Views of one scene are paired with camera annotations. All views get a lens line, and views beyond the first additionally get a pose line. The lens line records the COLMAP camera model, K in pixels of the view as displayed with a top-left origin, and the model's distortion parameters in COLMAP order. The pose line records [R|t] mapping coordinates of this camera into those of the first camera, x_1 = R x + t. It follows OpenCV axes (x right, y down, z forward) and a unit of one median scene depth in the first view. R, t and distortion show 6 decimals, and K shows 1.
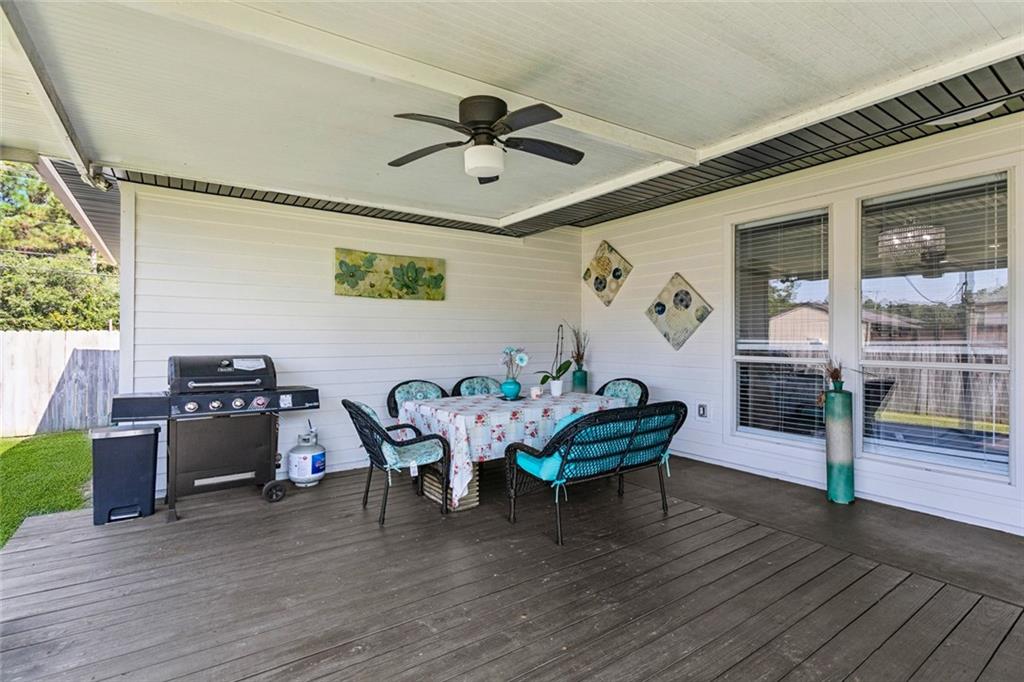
lens RADIAL K [[494.6, 0, 515.2], [0, 494.6, 339.9], [0, 0, 1]] dist [0.006388, -0.000018]
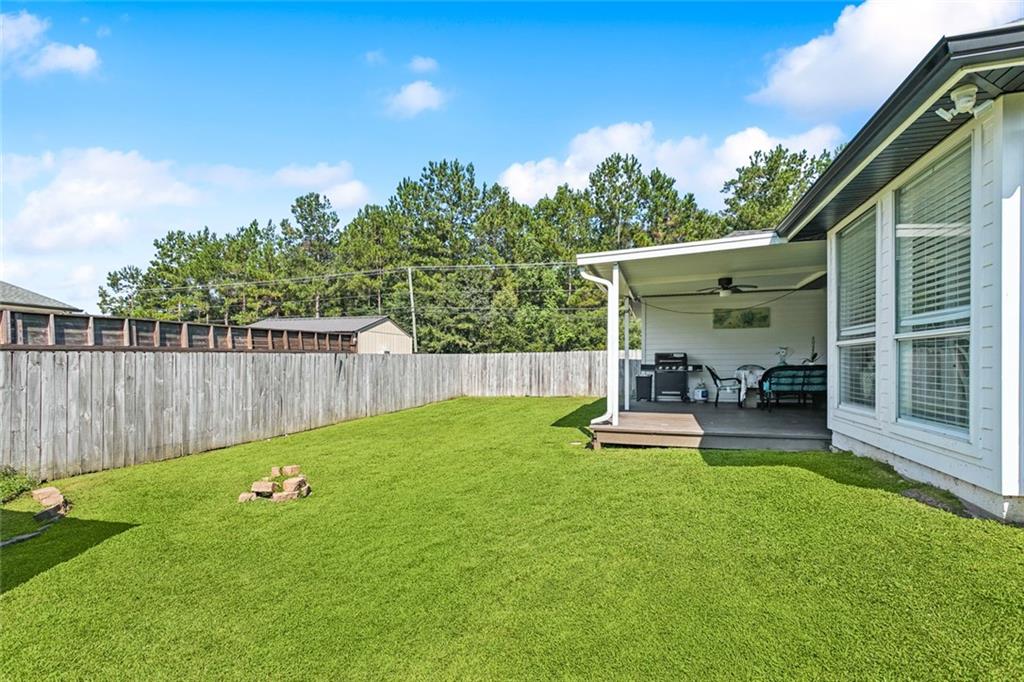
lens RADIAL K [[494.6, 0, 493.2], [0, 494.6, 362.3], [0, 0, 1]] dist [0.006388, -0.000018]
pose [[0.591849, -0.007467, -0.806014, 1.189786], [0.003752, 0.999972, -0.006509, 0.107901], [0.806040, 0.000828, 0.591860, -1.633550]]
